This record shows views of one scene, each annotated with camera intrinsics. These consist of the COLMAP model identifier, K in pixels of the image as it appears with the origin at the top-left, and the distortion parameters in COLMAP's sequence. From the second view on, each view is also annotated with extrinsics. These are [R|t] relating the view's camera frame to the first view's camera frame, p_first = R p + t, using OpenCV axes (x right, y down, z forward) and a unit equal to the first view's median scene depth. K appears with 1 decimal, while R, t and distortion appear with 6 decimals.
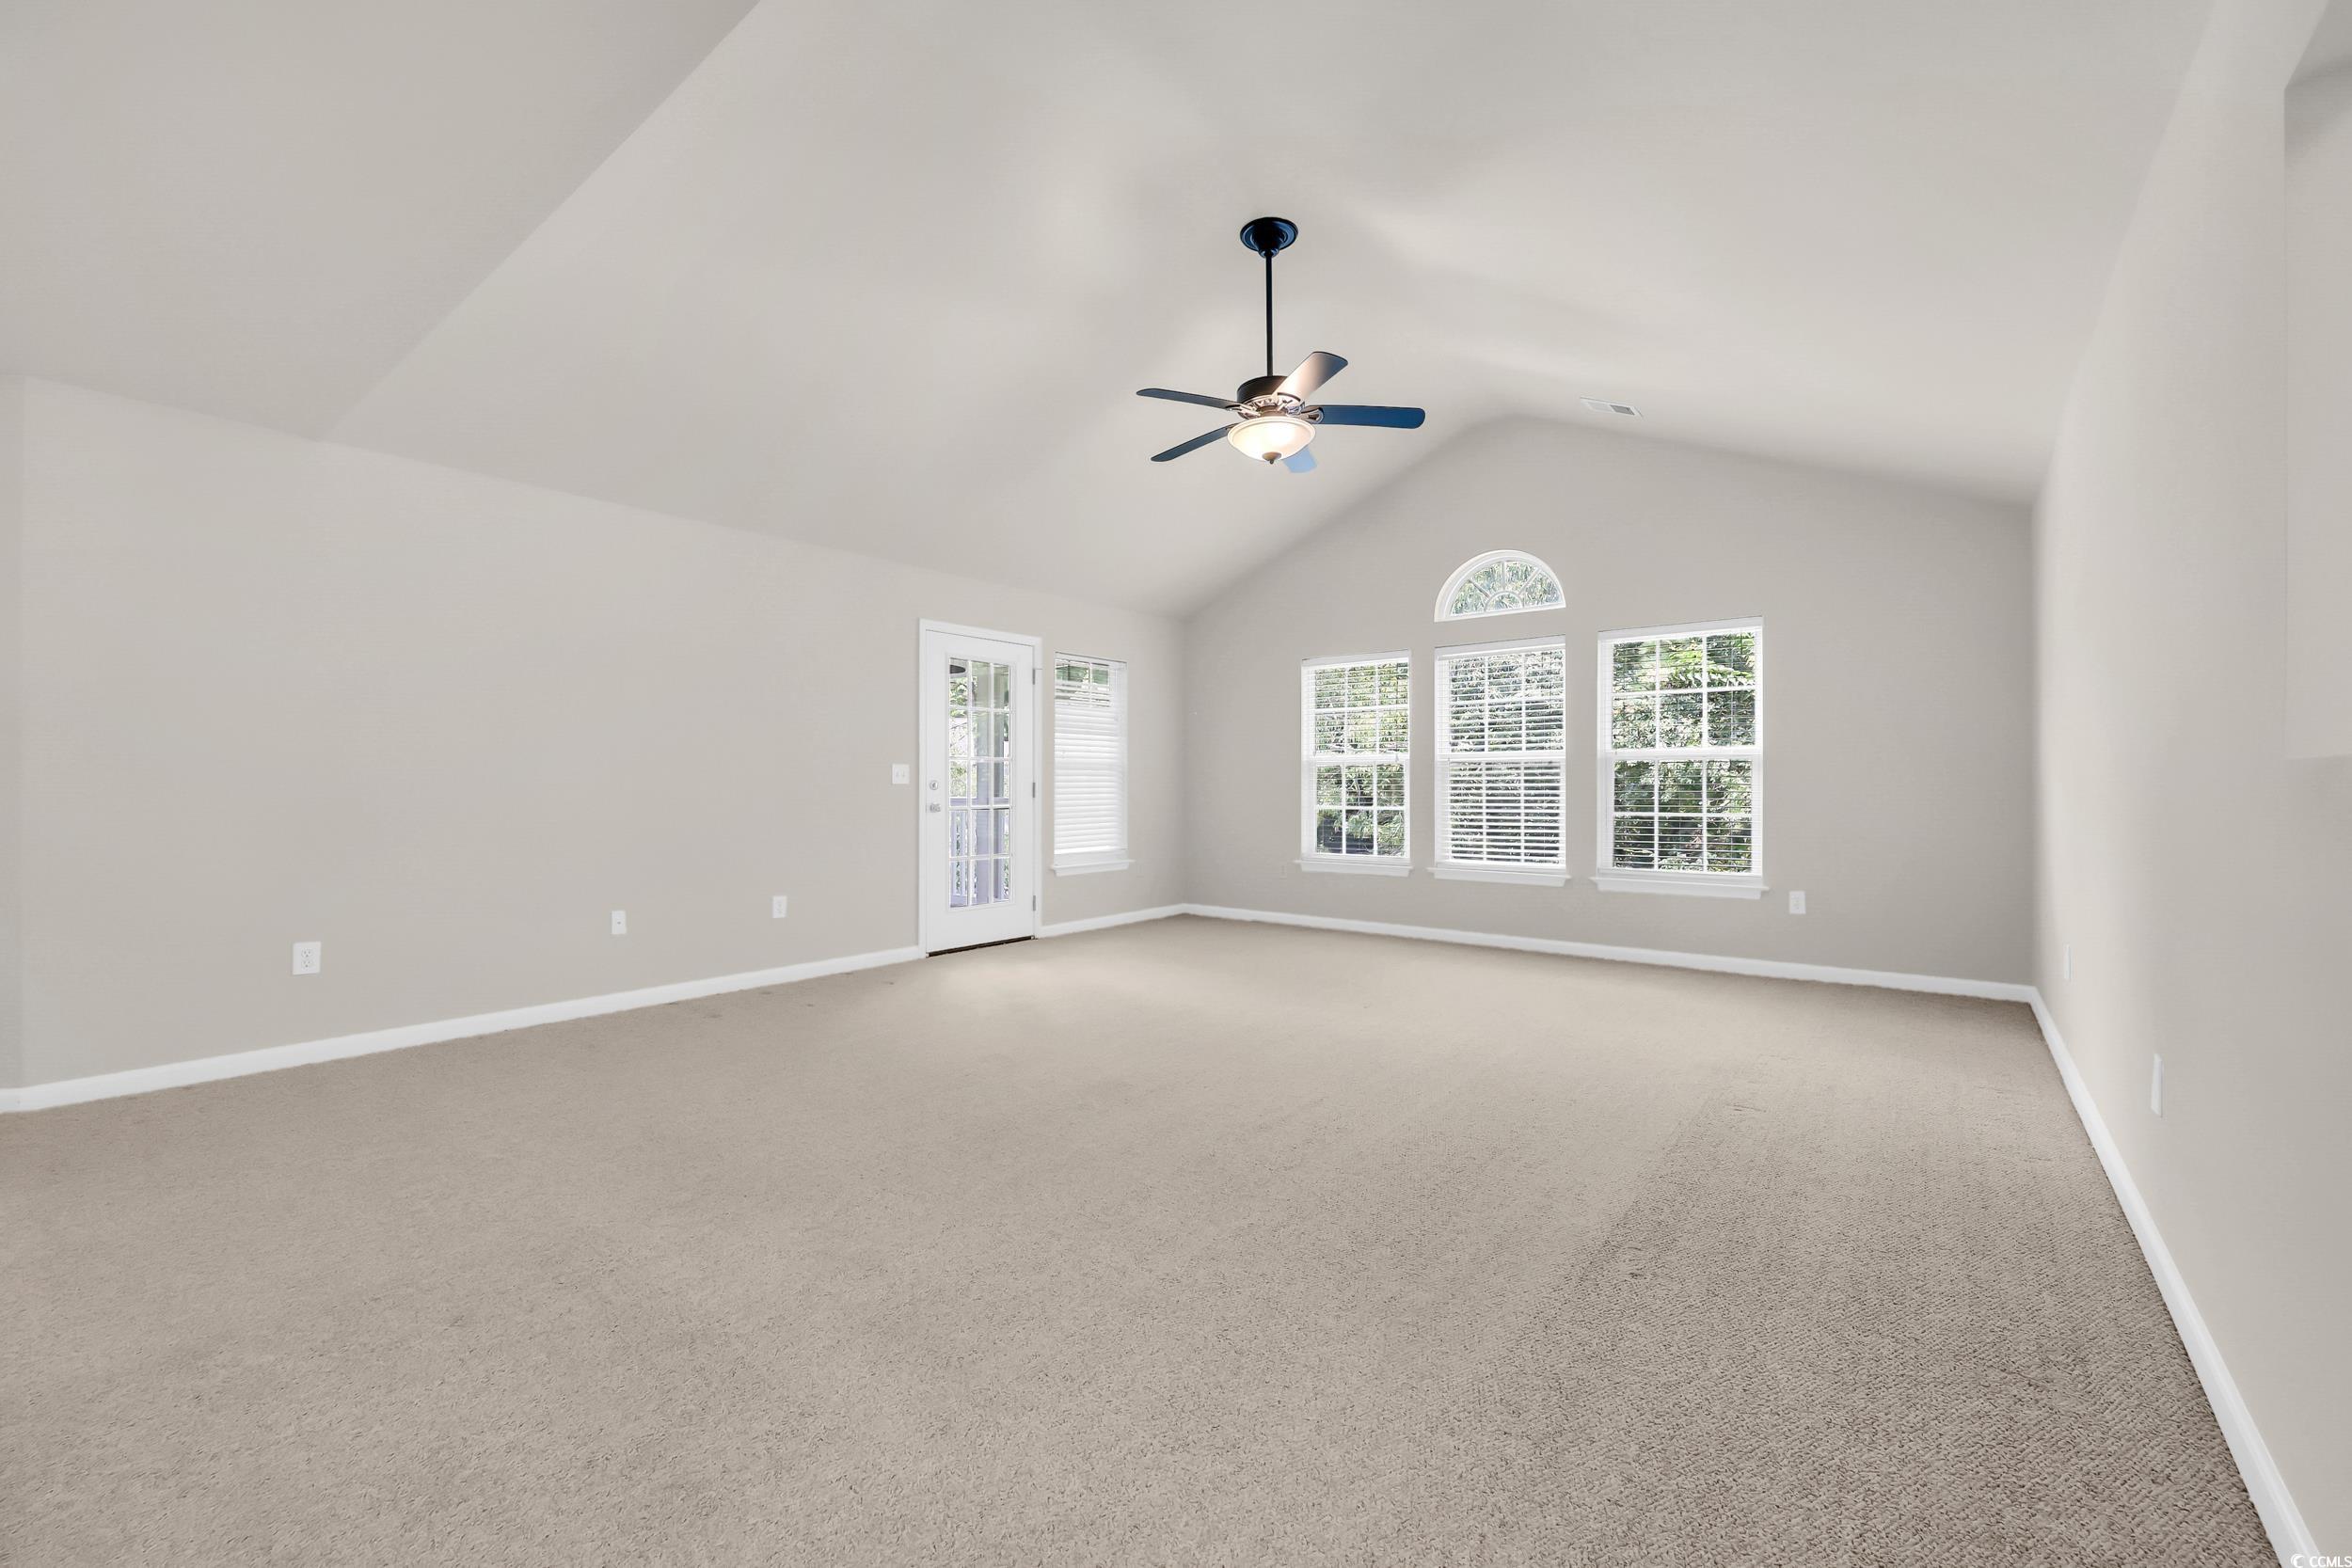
lens RADIAL K [[950.9, 0, 1166.1], [0, 950.9, 778.4], [0, 0, 1]] dist [-0.000116, 0.000021]
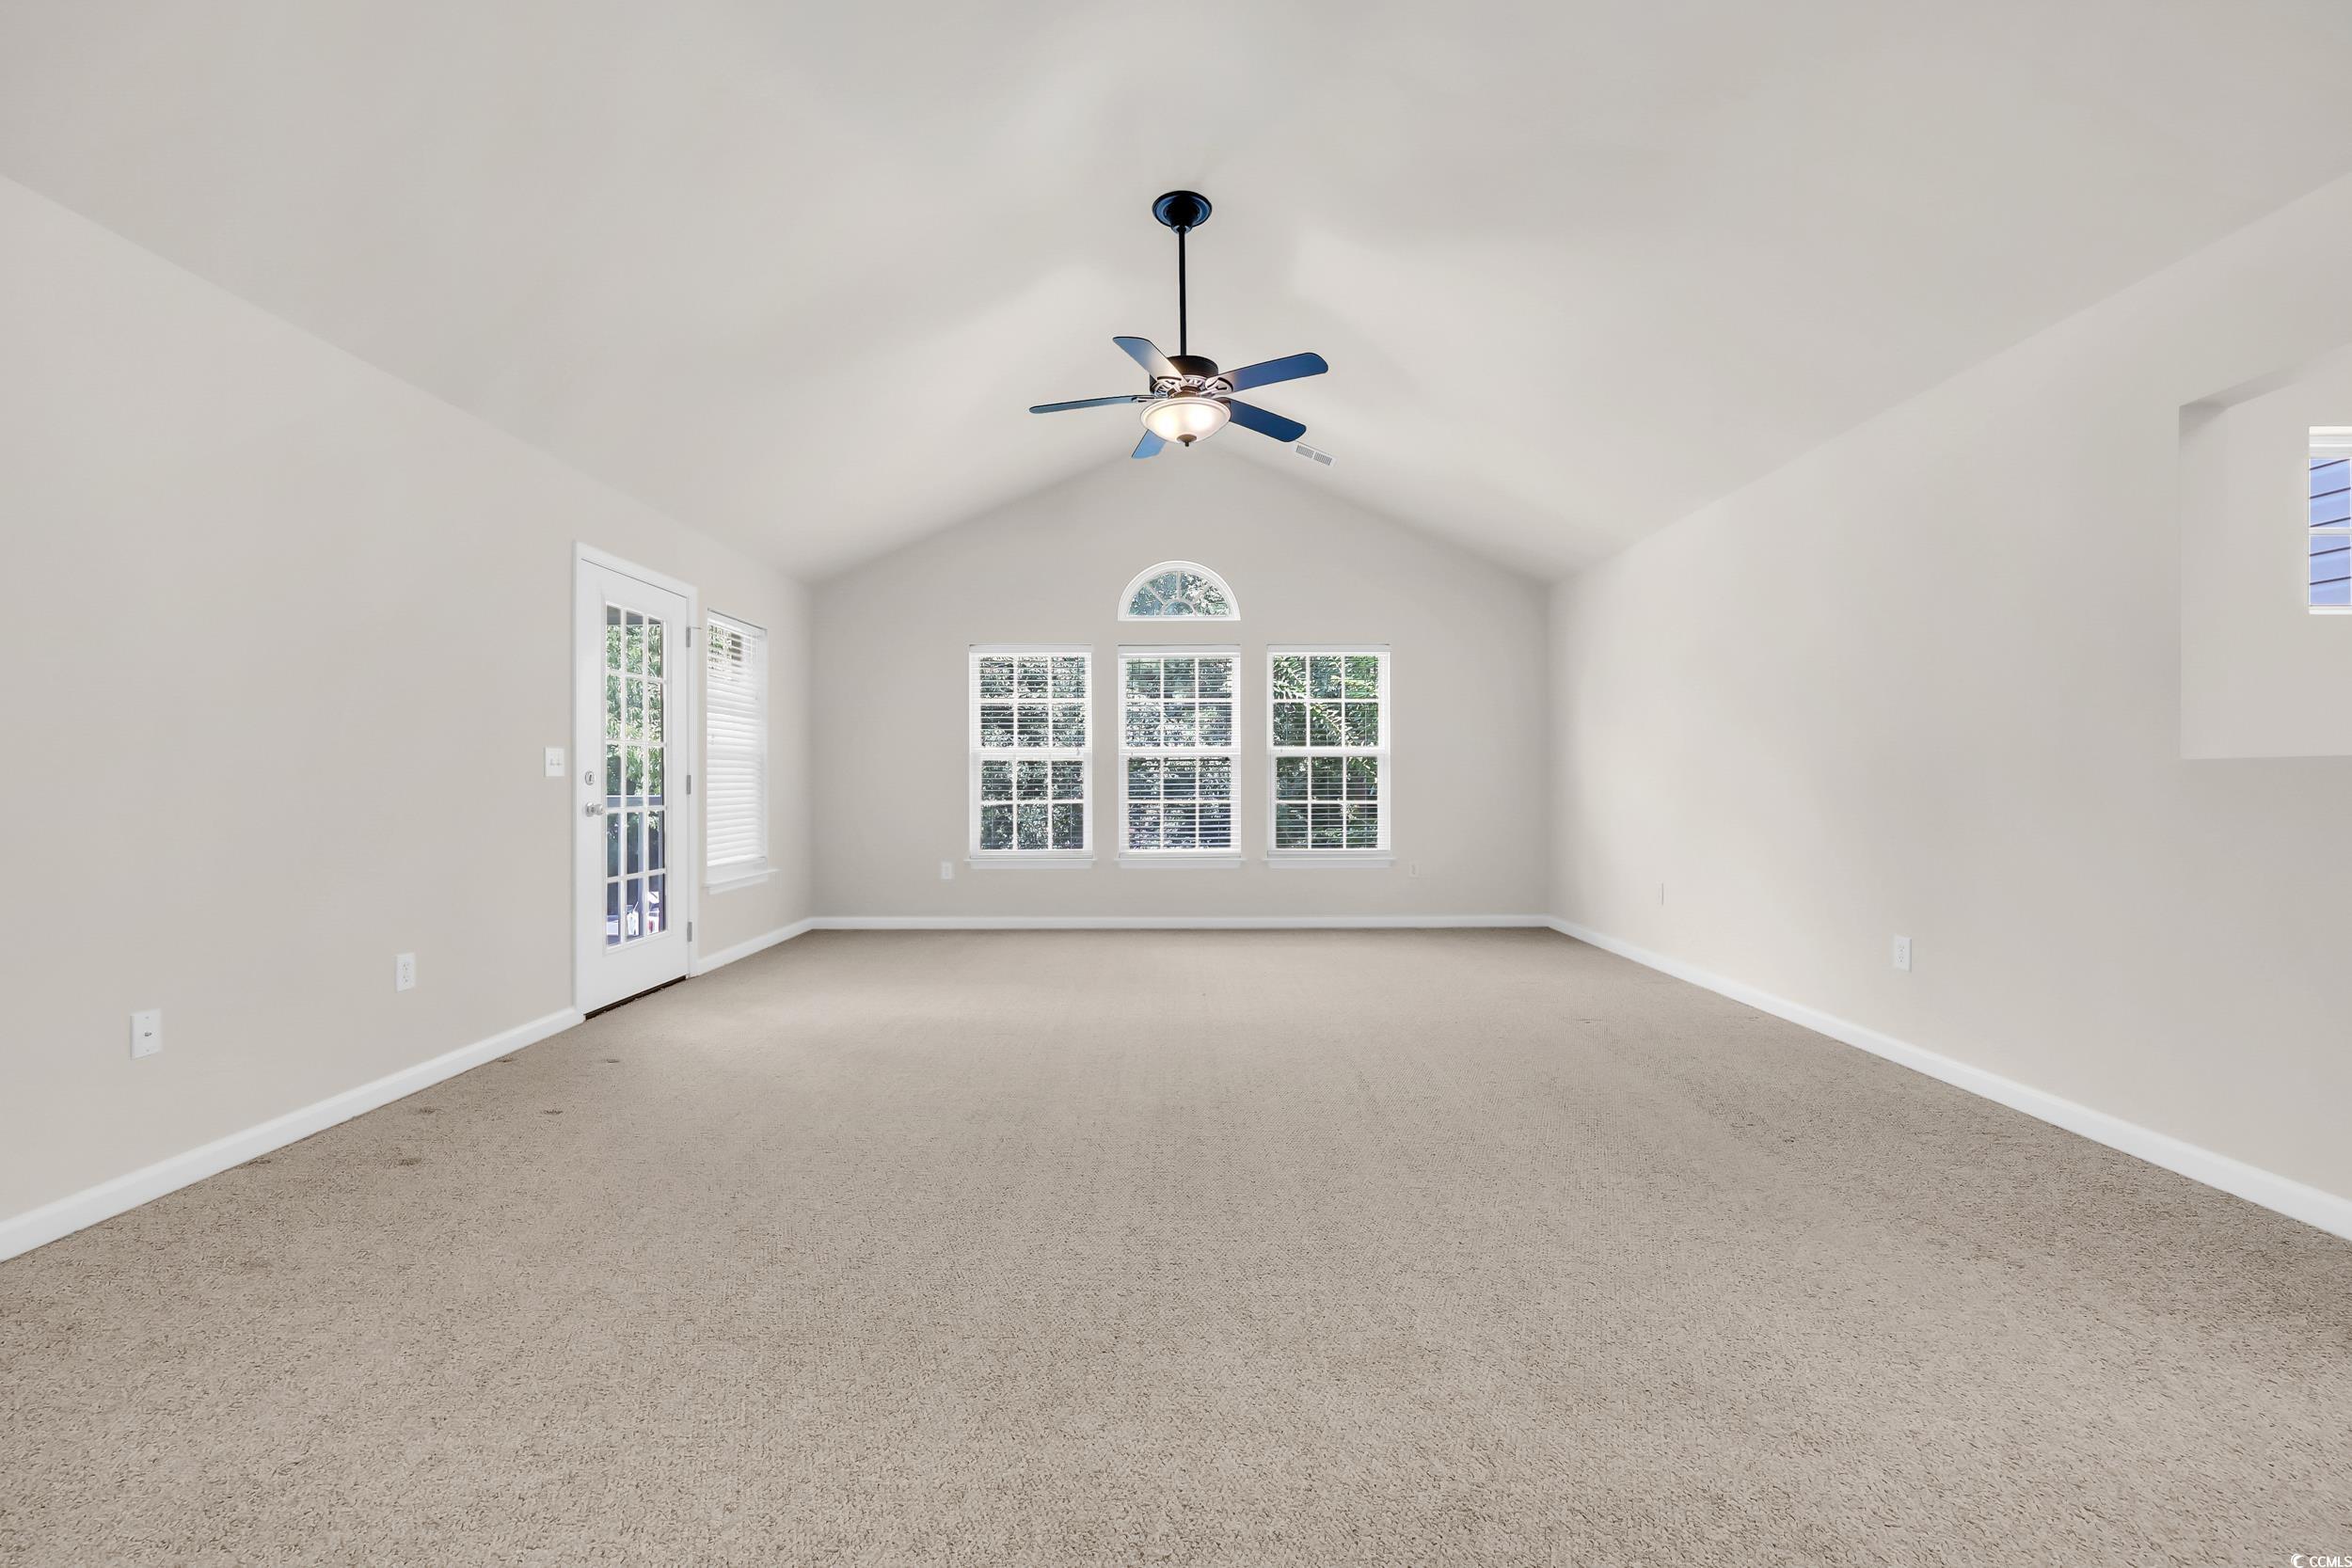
lens RADIAL K [[950.9, 0, 1173.6], [0, 950.9, 778.4], [0, 0, 1]] dist [-0.000116, 0.000021]
pose [[0.781053, -0.000561, 0.624464, -0.332745], [-0.002848, 0.999986, 0.004461, 0.002862], [-0.624458, -0.005263, 0.781041, 0.162913]]
